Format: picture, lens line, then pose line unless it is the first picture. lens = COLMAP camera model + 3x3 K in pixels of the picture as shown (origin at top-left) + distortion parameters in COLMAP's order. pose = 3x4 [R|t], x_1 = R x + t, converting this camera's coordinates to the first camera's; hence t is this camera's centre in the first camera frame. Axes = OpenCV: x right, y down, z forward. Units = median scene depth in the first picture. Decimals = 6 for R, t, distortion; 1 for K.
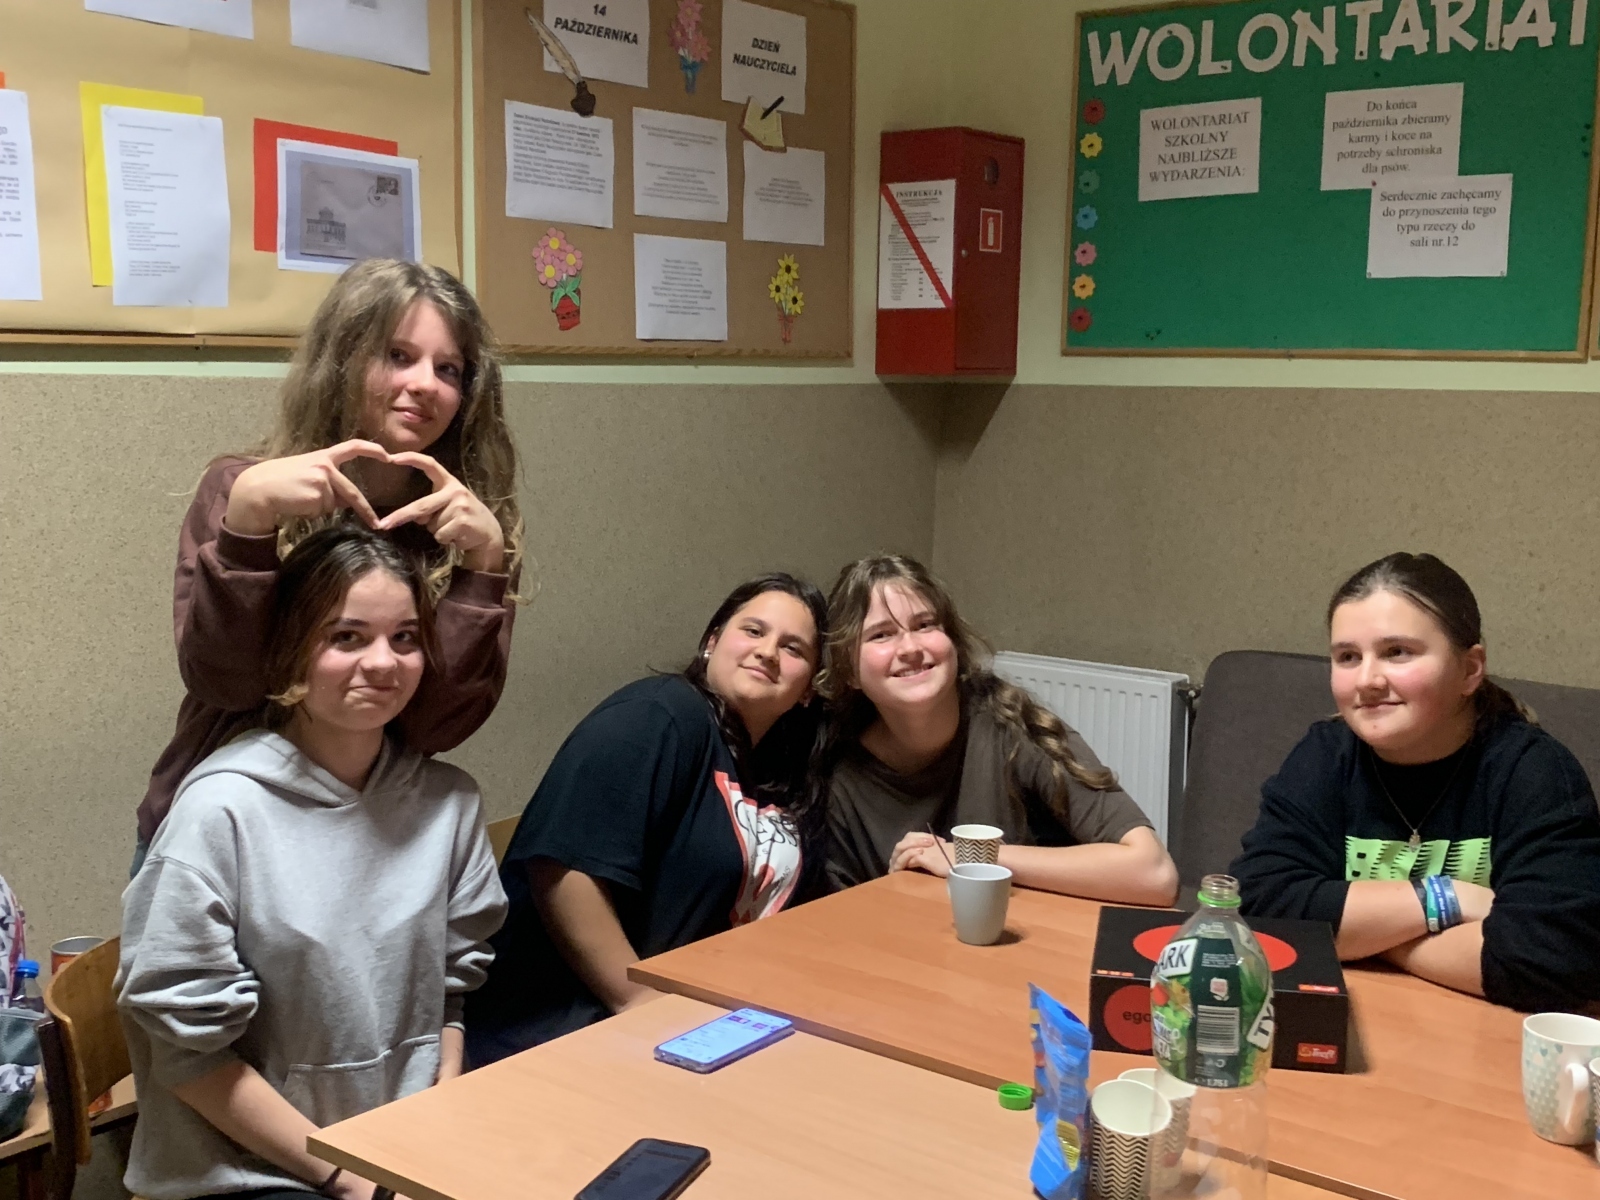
lens RADIAL K [[1817.1, 0, 806.8], [0, 1817.1, 613.4], [0, 0, 1]] dist [0.023185, 0.000000]
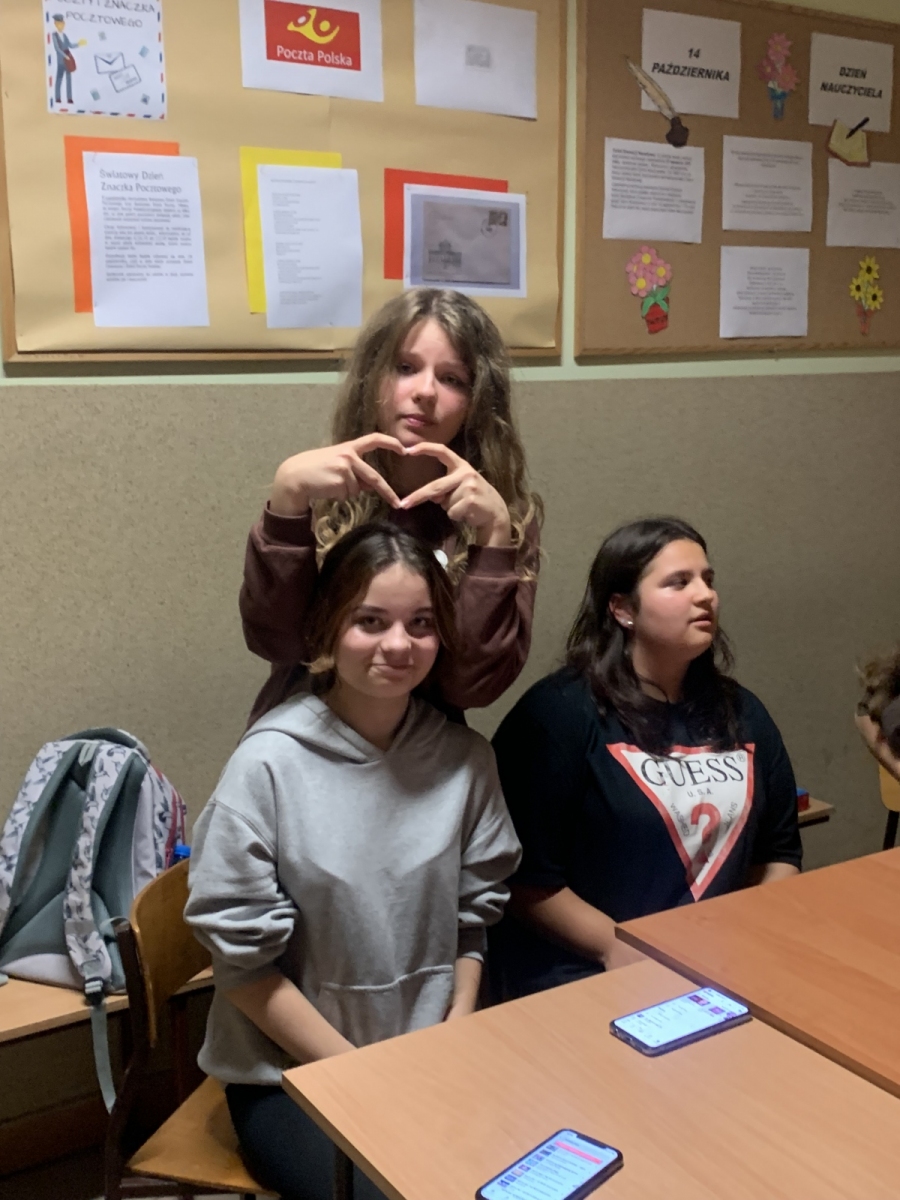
lens RADIAL K [[1362.8, 0, 459.4], [0, 1362.8, 595.1], [0, 0, 1]] dist [0.023185, 0.000000]
pose [[0.941511, 0.039165, -0.334698, 0.051006], [-0.024172, 0.998514, 0.048845, -0.027285], [0.336113, -0.037898, 0.941059, 0.123582]]
